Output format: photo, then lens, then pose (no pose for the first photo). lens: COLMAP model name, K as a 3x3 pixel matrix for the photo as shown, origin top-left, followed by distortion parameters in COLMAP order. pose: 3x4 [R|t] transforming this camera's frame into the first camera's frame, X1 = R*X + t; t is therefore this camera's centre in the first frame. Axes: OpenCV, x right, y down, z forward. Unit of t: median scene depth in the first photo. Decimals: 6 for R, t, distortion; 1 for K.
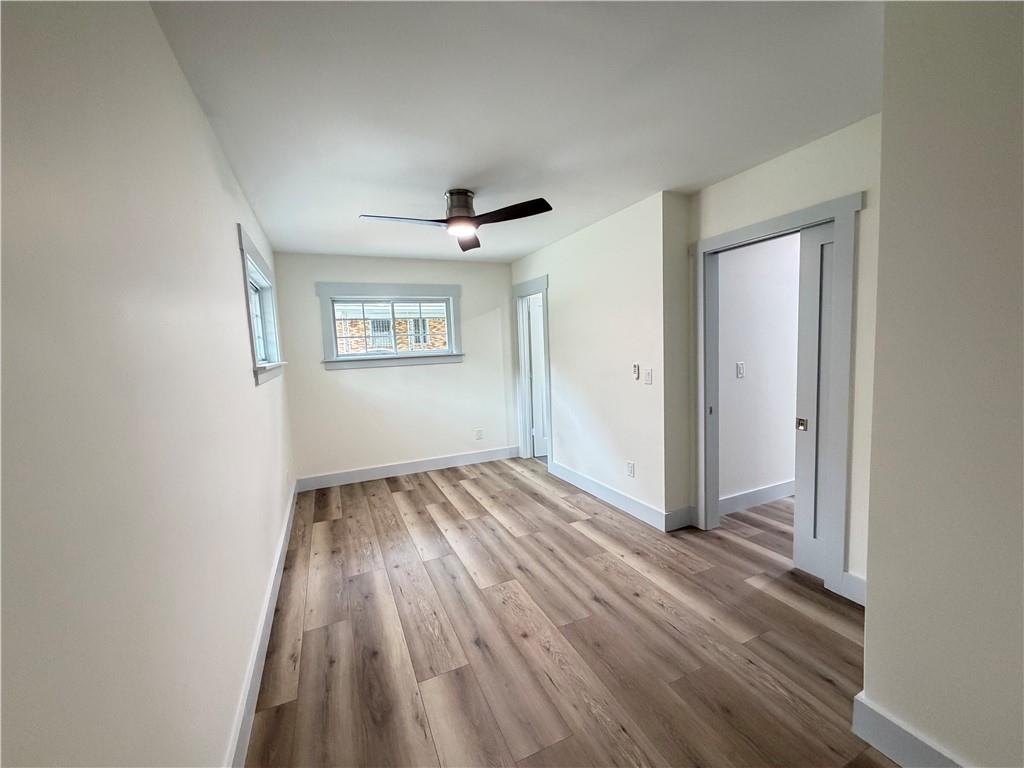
lens RADIAL K [[408.2, 0, 506.7], [0, 408.2, 384.5], [0, 0, 1]] dist [-0.001965, -0.000199]
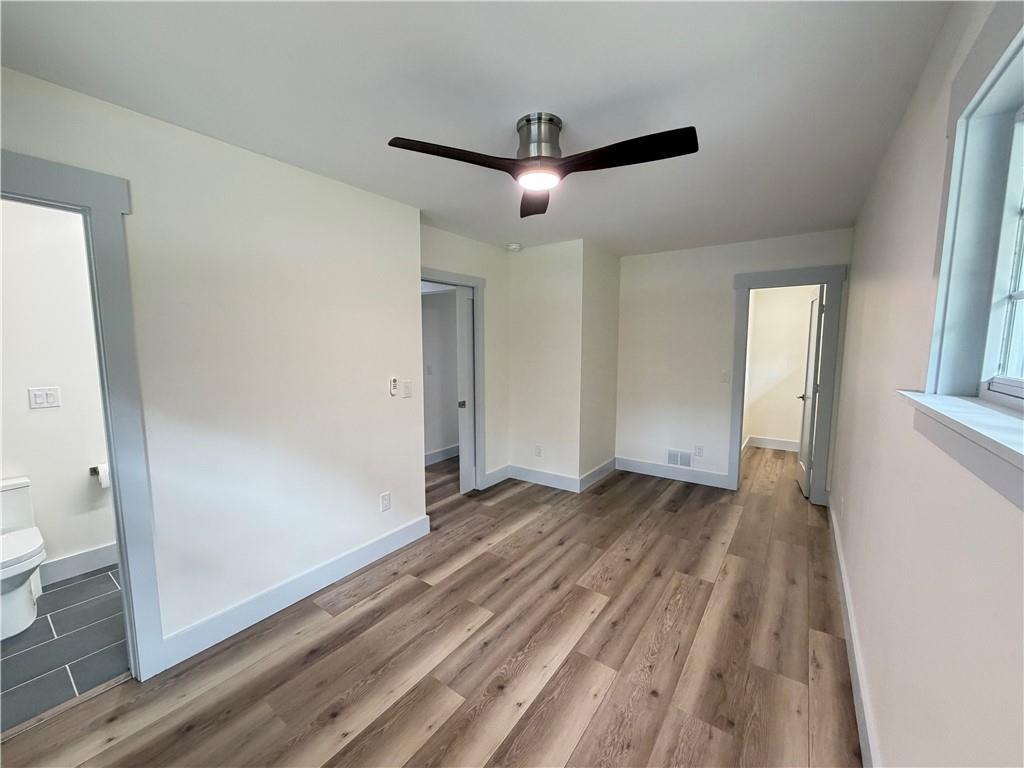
lens RADIAL K [[408.2, 0, 509.6], [0, 408.2, 383.3], [0, 0, 1]] dist [-0.001965, -0.000199]
pose [[-0.504804, -0.048011, 0.861898, -0.753999], [0.101103, 0.988292, 0.114267, -0.151132], [-0.857293, 0.144823, -0.494039, 1.585073]]
